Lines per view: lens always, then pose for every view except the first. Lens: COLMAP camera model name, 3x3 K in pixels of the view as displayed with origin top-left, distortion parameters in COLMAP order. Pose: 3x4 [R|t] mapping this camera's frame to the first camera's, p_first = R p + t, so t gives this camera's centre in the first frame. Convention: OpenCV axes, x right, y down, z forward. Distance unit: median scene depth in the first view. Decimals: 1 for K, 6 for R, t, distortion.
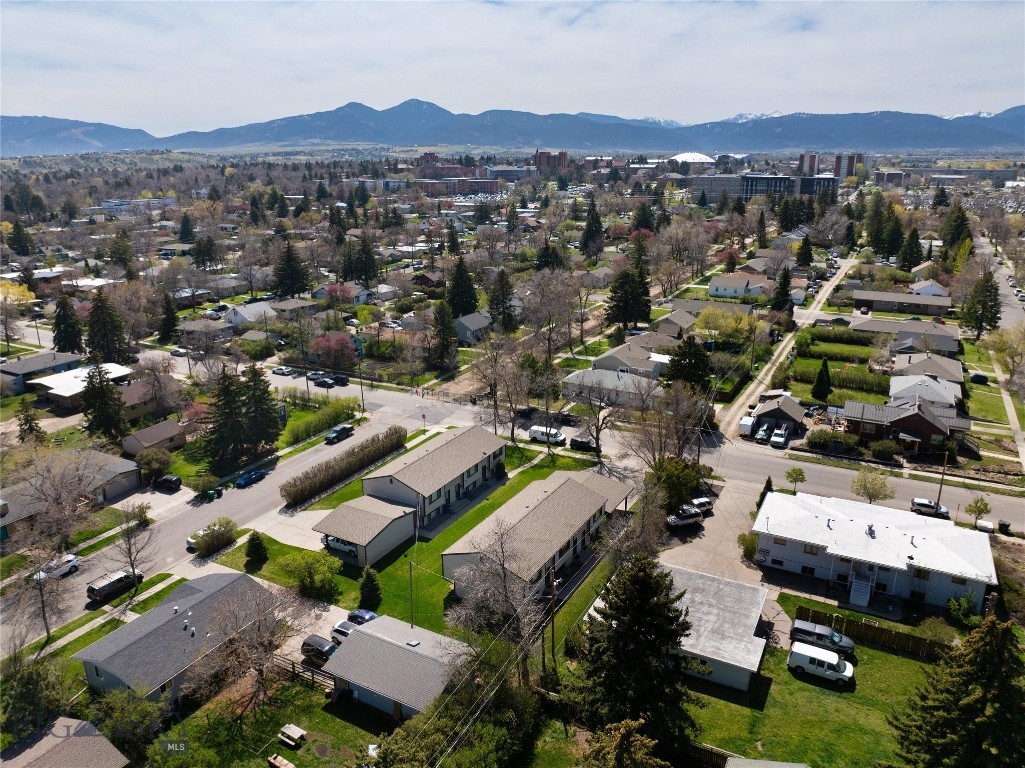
lens RADIAL K [[721.1, 0, 515.2], [0, 721.1, 379.5], [0, 0, 1]] dist [-0.041156, 0.003987]
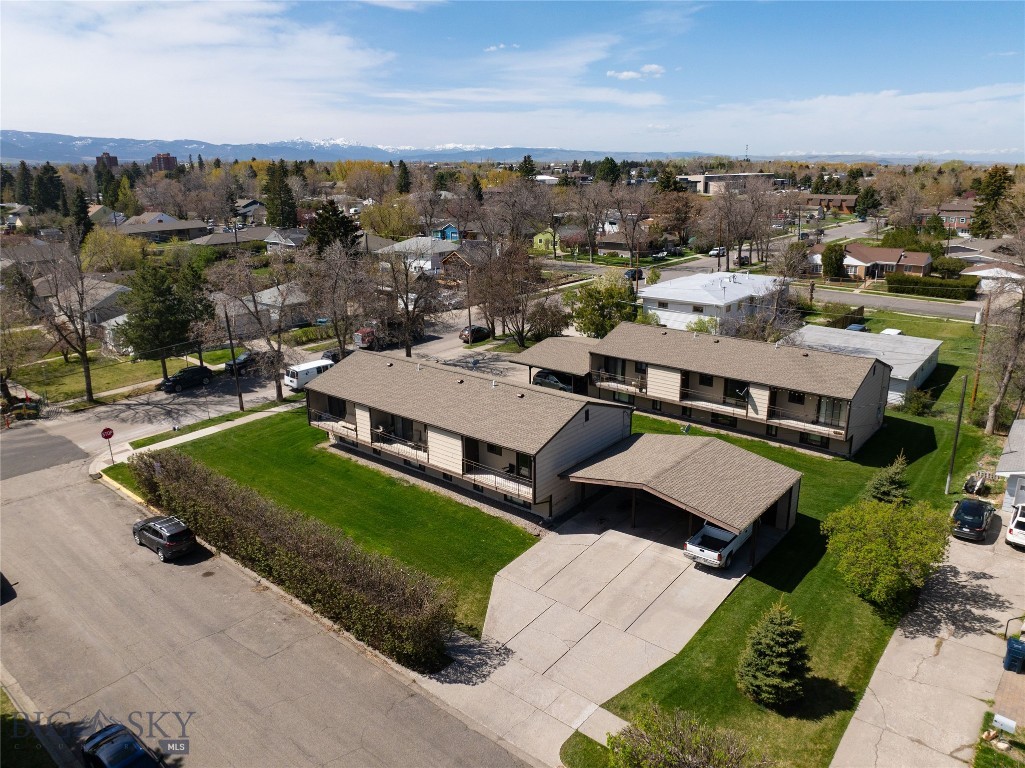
lens RADIAL K [[728.2, 0, 516.4], [0, 728.2, 380.3], [0, 0, 1]] dist [-0.042910, 0.006977]
pose [[0.187235, -0.275166, 0.942988, -0.471918], [0.298861, 0.930415, 0.212157, 0.008059], [-0.935748, 0.242099, 0.256443, 0.714510]]
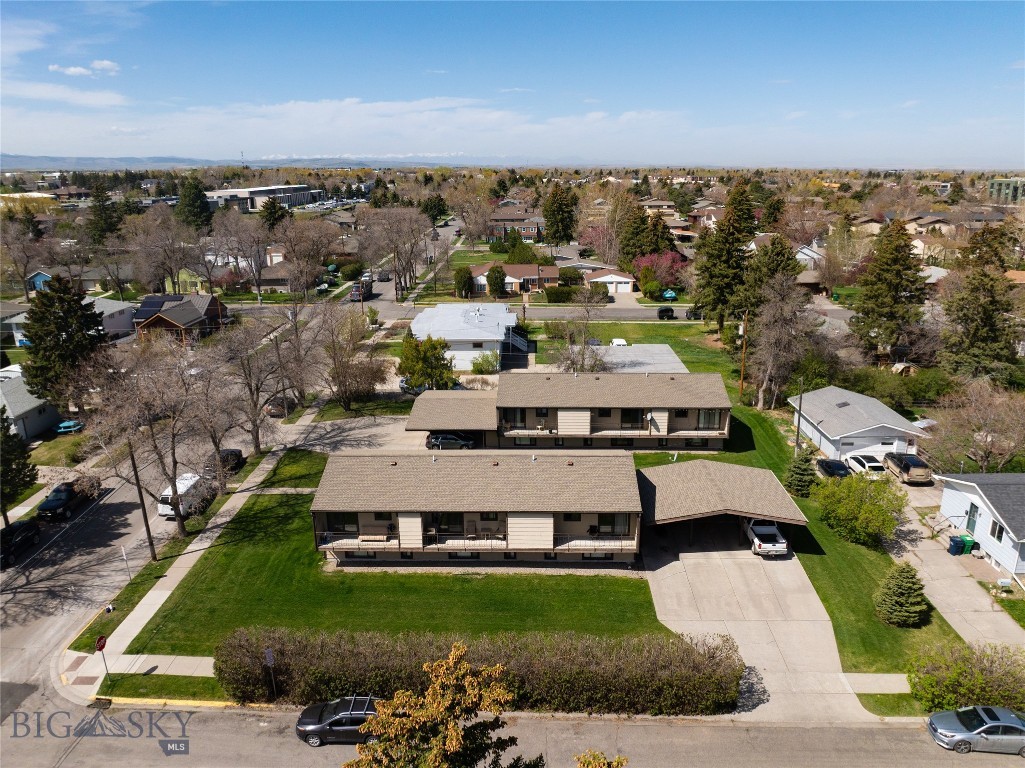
lens RADIAL K [[728.2, 0, 516.4], [0, 728.2, 380.3], [0, 0, 1]] dist [-0.042910, 0.006977]
pose [[-0.454792, -0.244416, 0.856402, -0.450944], [0.273921, 0.876602, 0.395647, -0.118199], [-0.847426, 0.414524, -0.331721, 0.952914]]
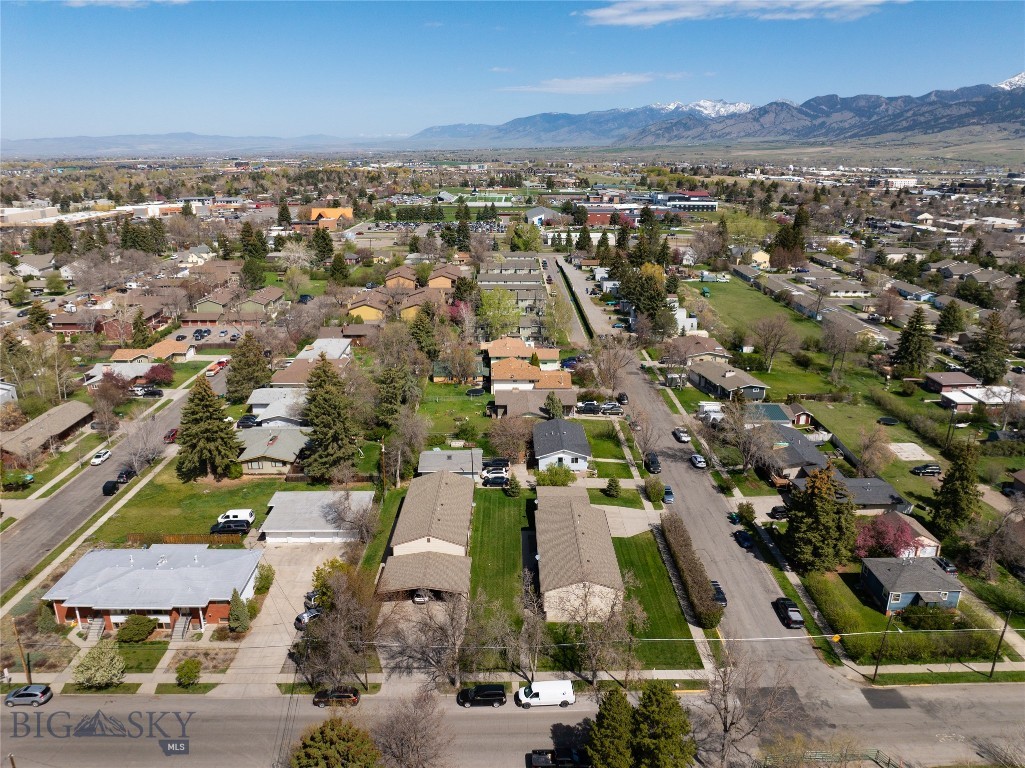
lens RADIAL K [[728.5, 0, 514.9], [0, 728.5, 366.7], [0, 0, 1]] dist [-0.039940, 0.005366]
pose [[-0.870979, 0.144812, -0.469494, 0.337088], [-0.144372, 0.837957, 0.526293, -0.515180], [0.469630, 0.526172, -0.708936, 1.307965]]
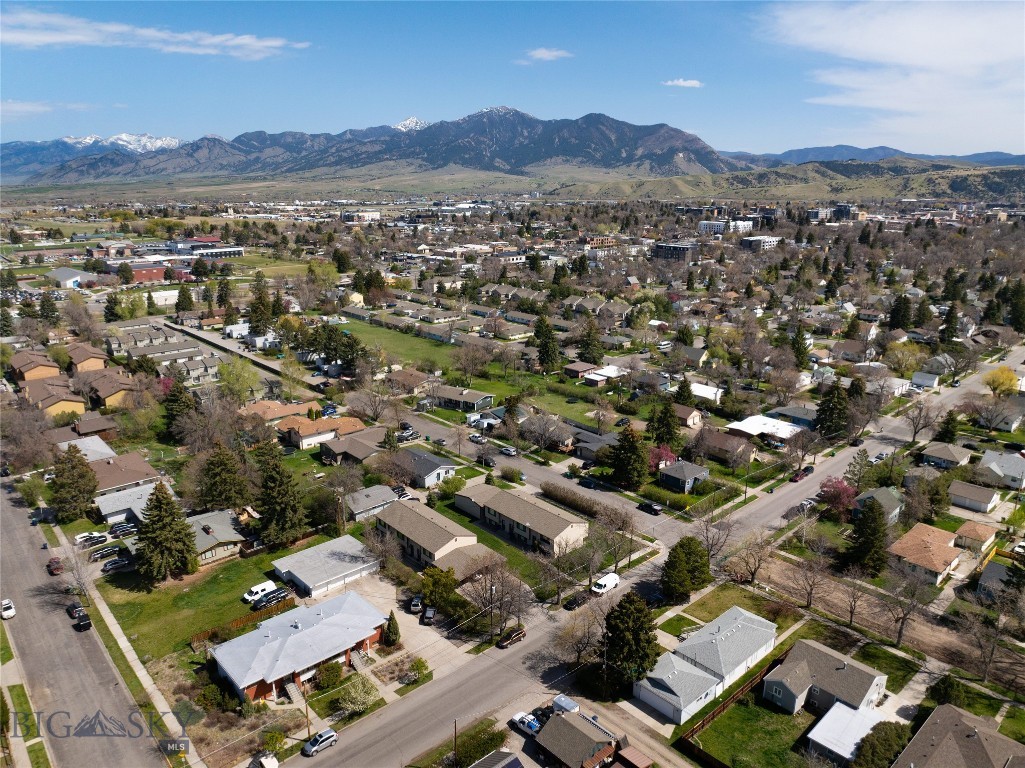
lens RADIAL K [[721.1, 0, 515.2], [0, 721.1, 379.5], [0, 0, 1]] dist [-0.041156, 0.003987]
pose [[-0.329739, 0.256859, -0.908458, 0.999686], [-0.276186, 0.893932, 0.352997, -0.545949], [0.902770, 0.367301, -0.223823, 1.016916]]
